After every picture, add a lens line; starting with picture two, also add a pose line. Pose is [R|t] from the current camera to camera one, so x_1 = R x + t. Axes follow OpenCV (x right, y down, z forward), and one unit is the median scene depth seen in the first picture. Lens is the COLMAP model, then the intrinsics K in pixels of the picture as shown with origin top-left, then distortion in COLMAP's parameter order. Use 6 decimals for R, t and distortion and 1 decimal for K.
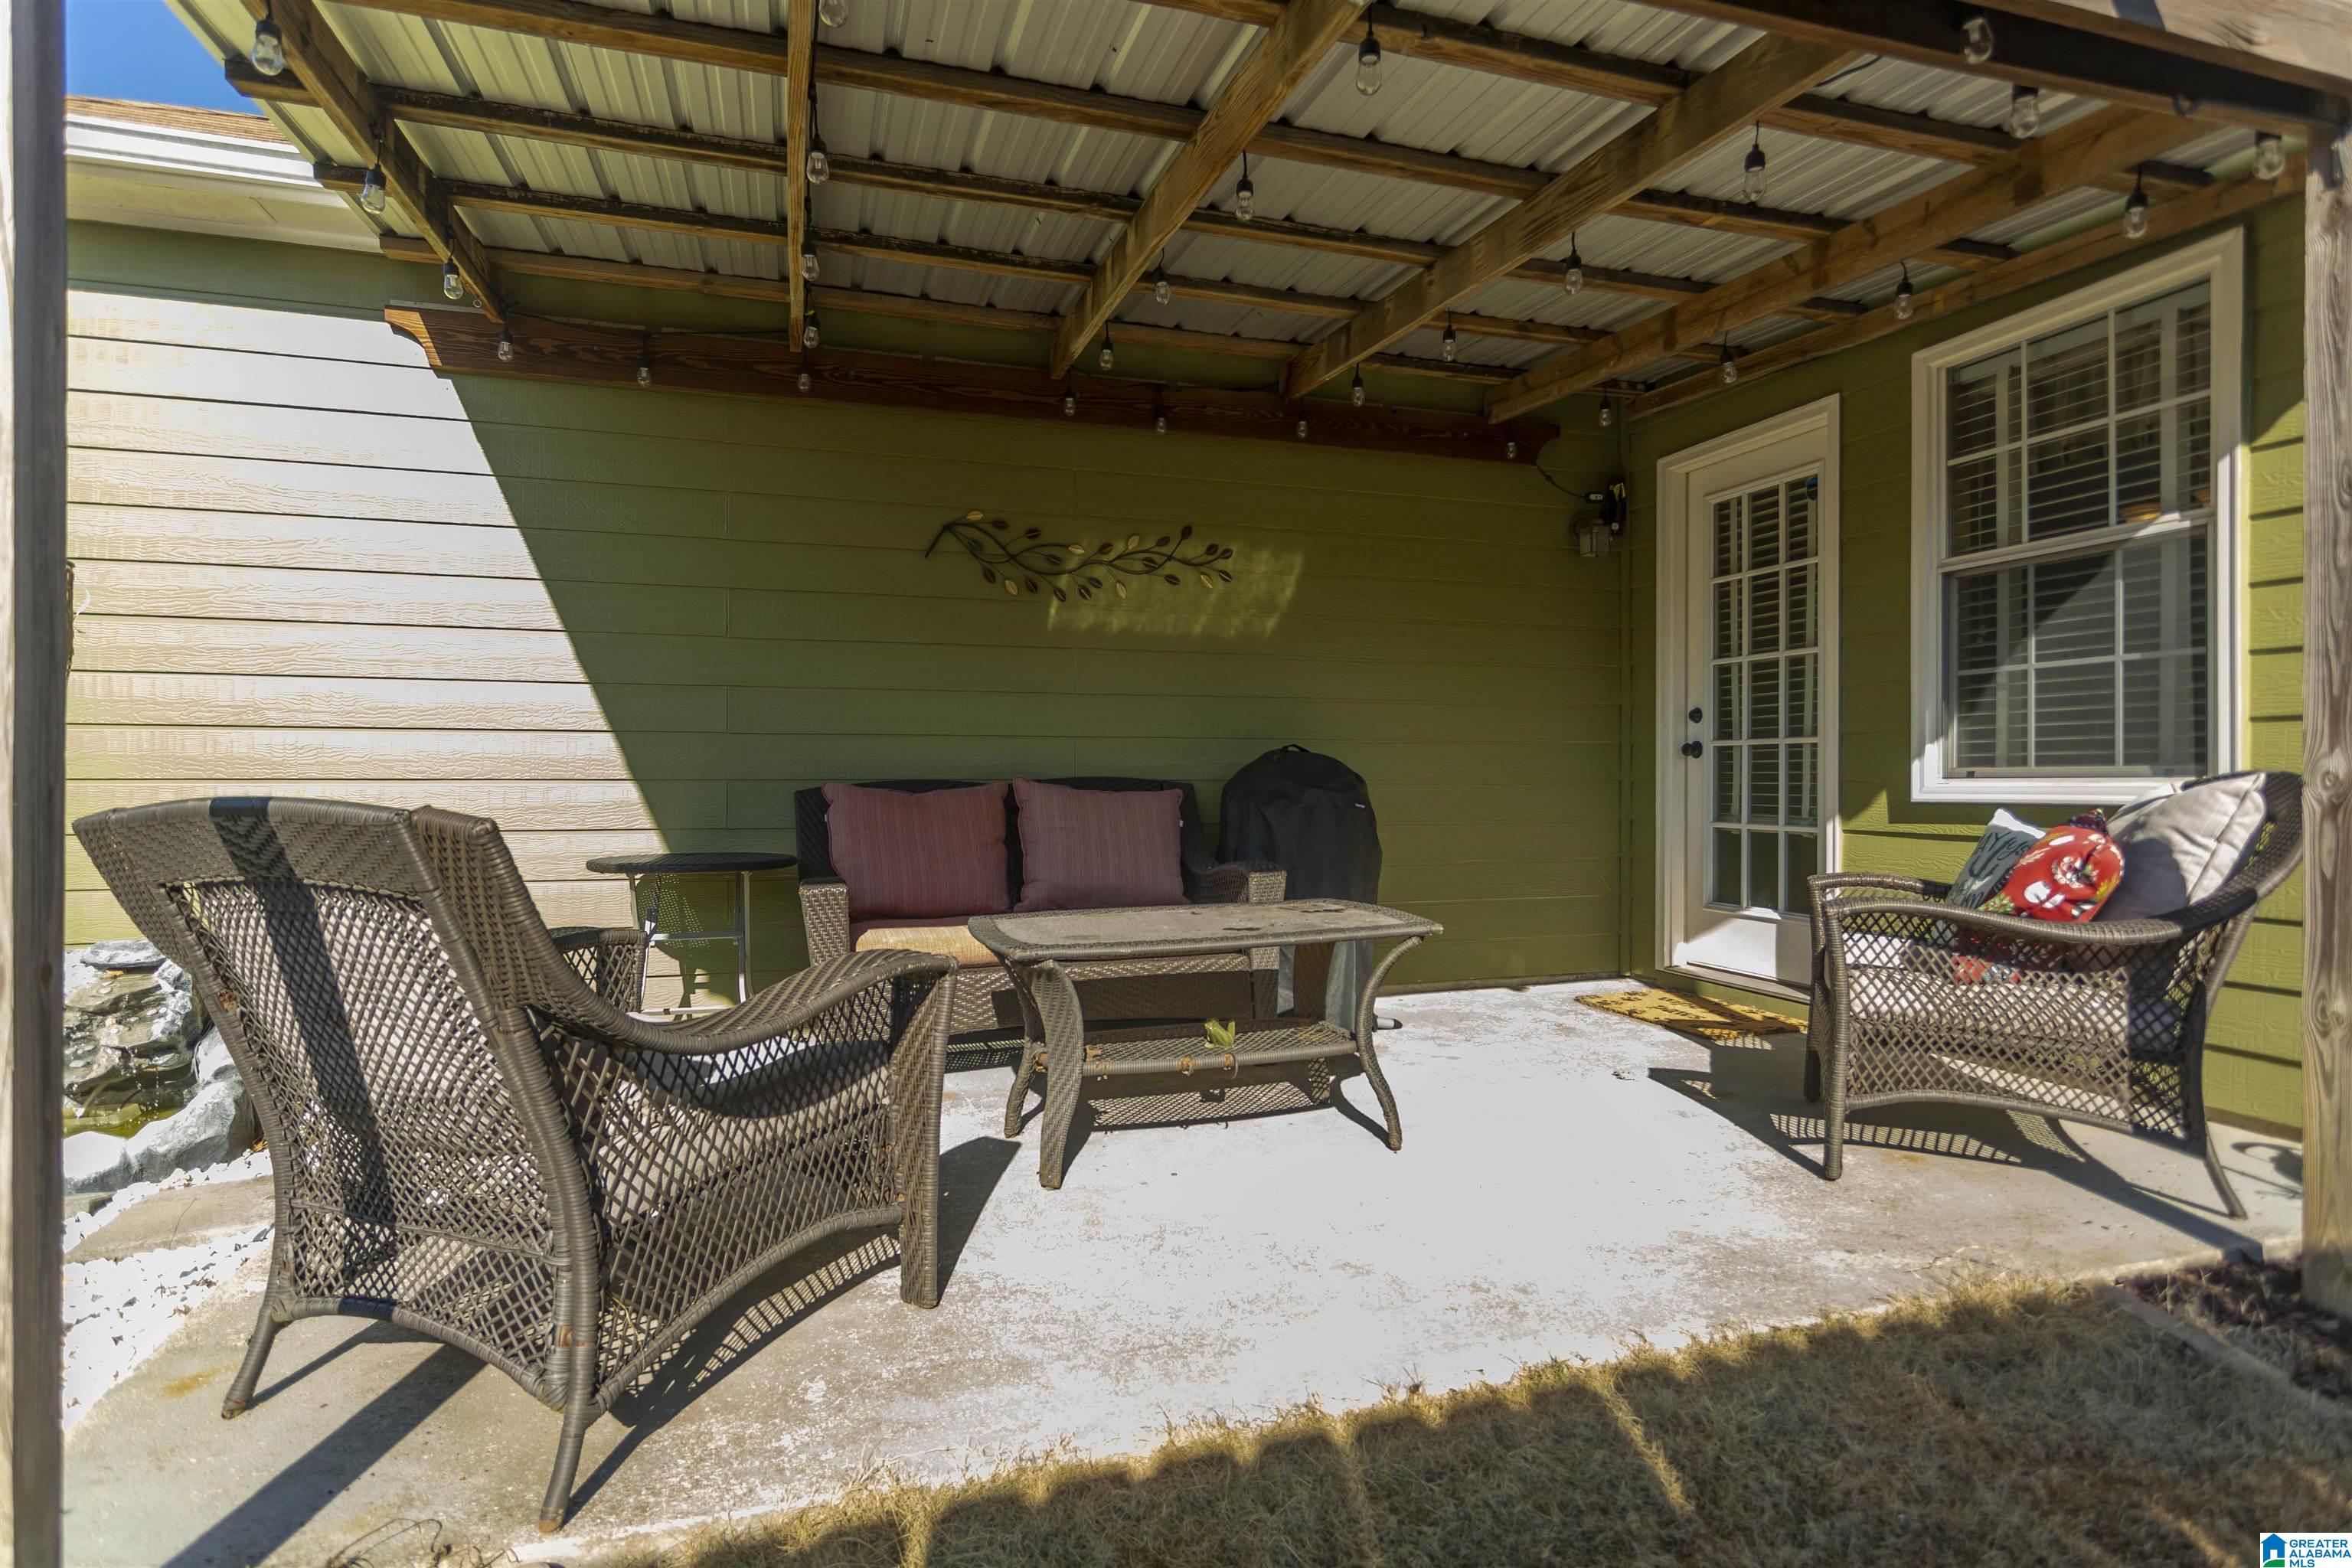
lens RADIAL K [[1220.6, 0, 1182.1], [0, 1220.6, 782.6], [0, 0, 1]] dist [-0.000654, -0.000968]
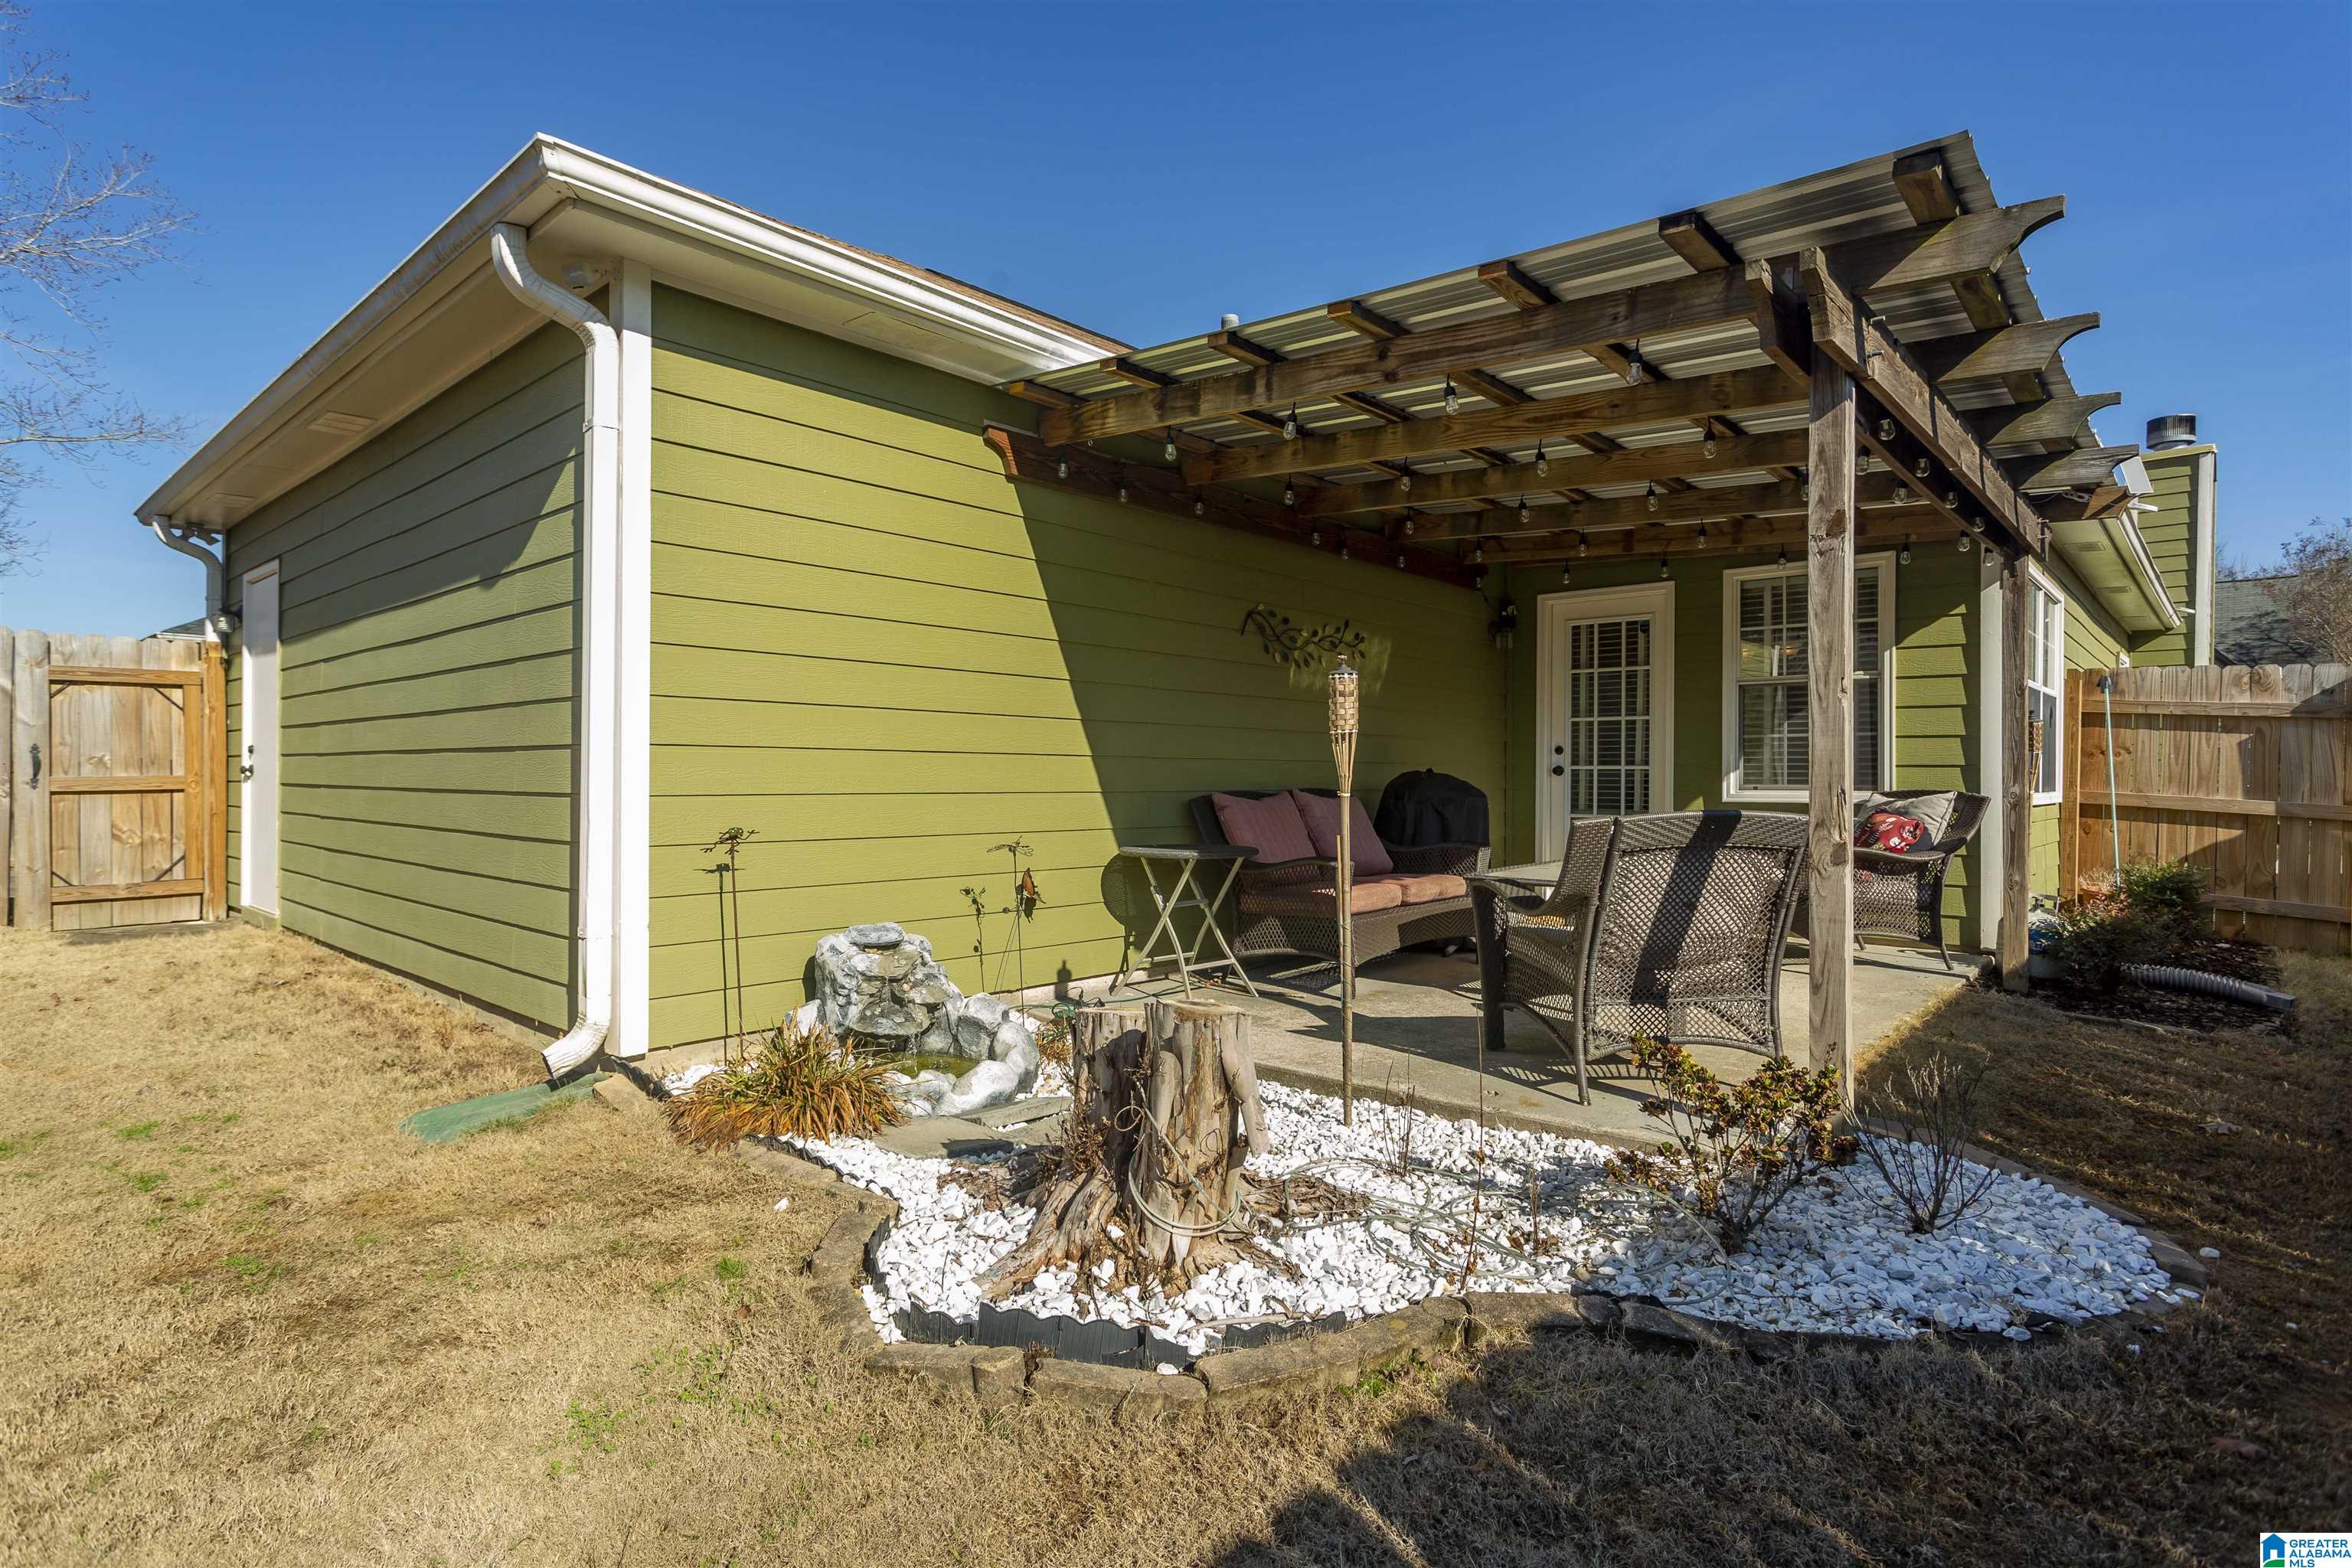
lens RADIAL K [[1220.6, 0, 1156.6], [0, 1220.6, 784.1], [0, 0, 1]] dist [-0.000654, -0.000968]
pose [[0.858881, 0.000923, 0.512174, -1.003478], [-0.003522, 0.999985, 0.004103, -0.015176], [-0.512163, -0.005328, 0.858872, -0.174426]]
